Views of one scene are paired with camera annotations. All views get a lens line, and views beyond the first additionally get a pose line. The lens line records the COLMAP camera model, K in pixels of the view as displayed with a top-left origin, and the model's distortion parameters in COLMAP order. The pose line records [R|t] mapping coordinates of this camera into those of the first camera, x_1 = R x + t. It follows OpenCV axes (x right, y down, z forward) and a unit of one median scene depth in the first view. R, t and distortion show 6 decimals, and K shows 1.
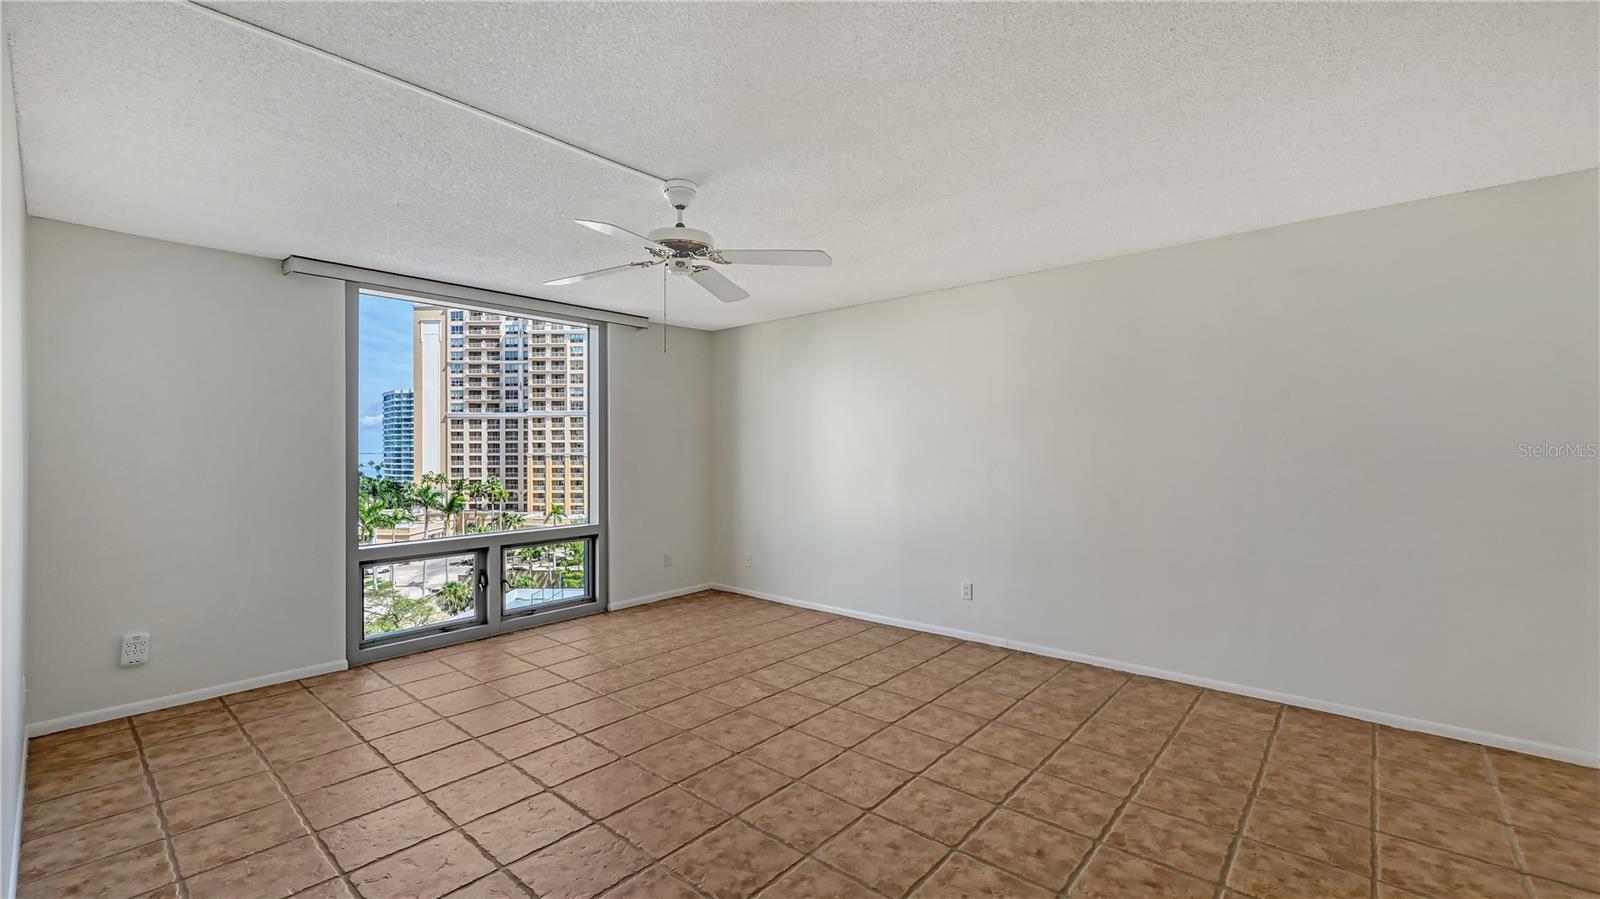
lens RADIAL K [[648.6, 0, 800.4], [0, 648.6, 447.0], [0, 0, 1]] dist [-0.000077, -0.000064]
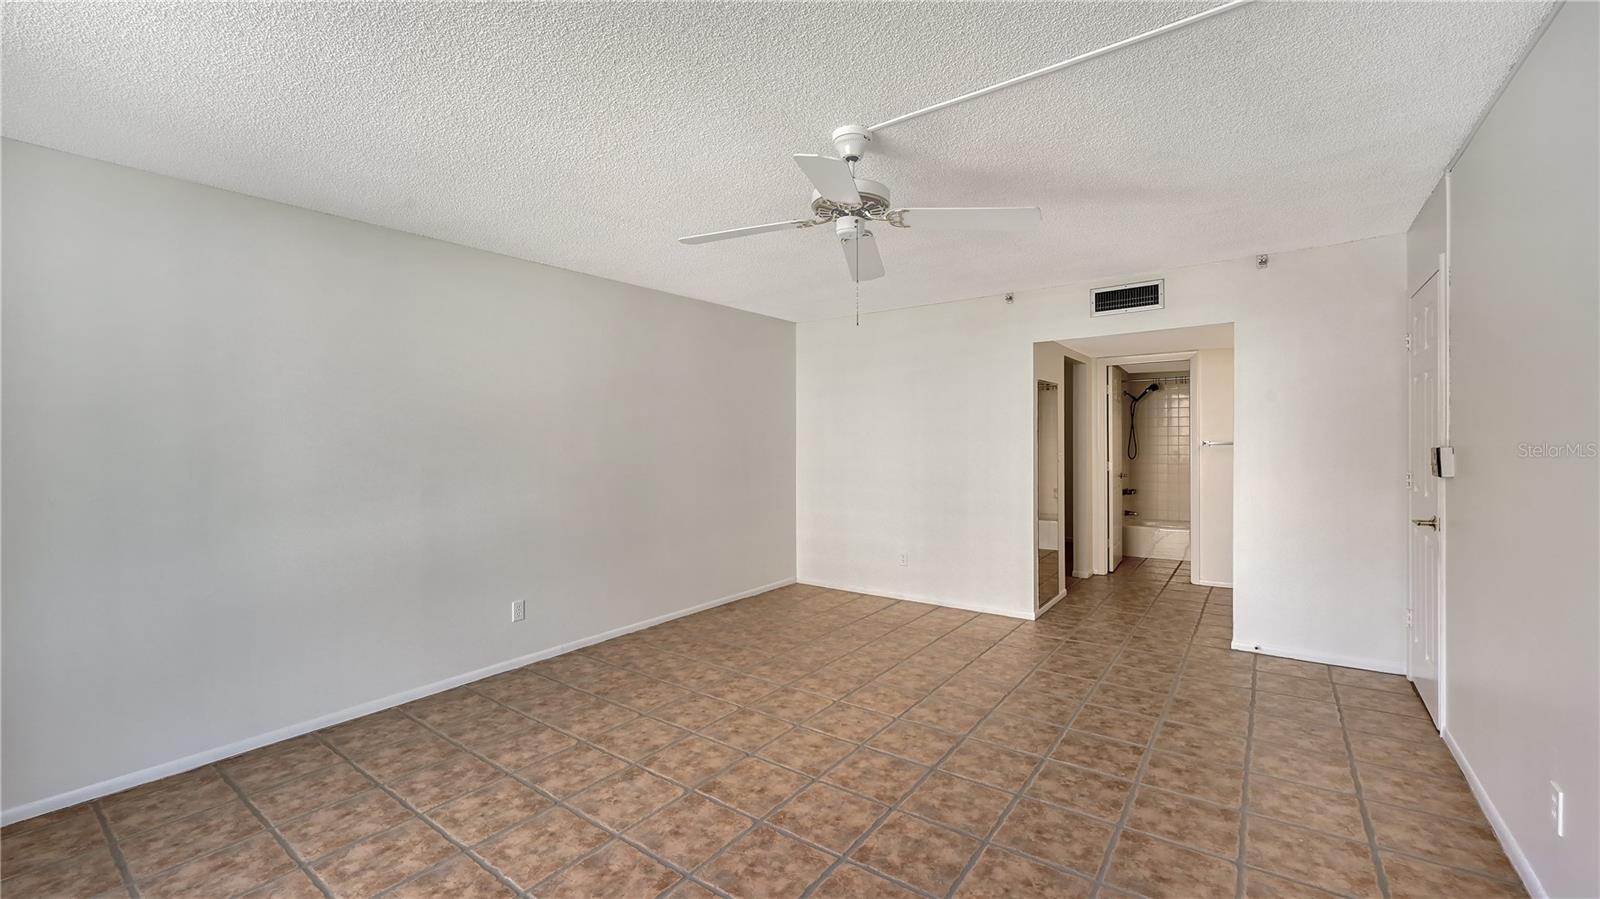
lens RADIAL K [[648.6, 0, 797.4], [0, 648.6, 446.2], [0, 0, 1]] dist [-0.000077, -0.000064]
pose [[-0.083983, -0.000865, 0.996467, -0.774498], [0.006715, 0.999976, 0.001434, 0.004874], [-0.996445, 0.006811, -0.083975, 0.854663]]
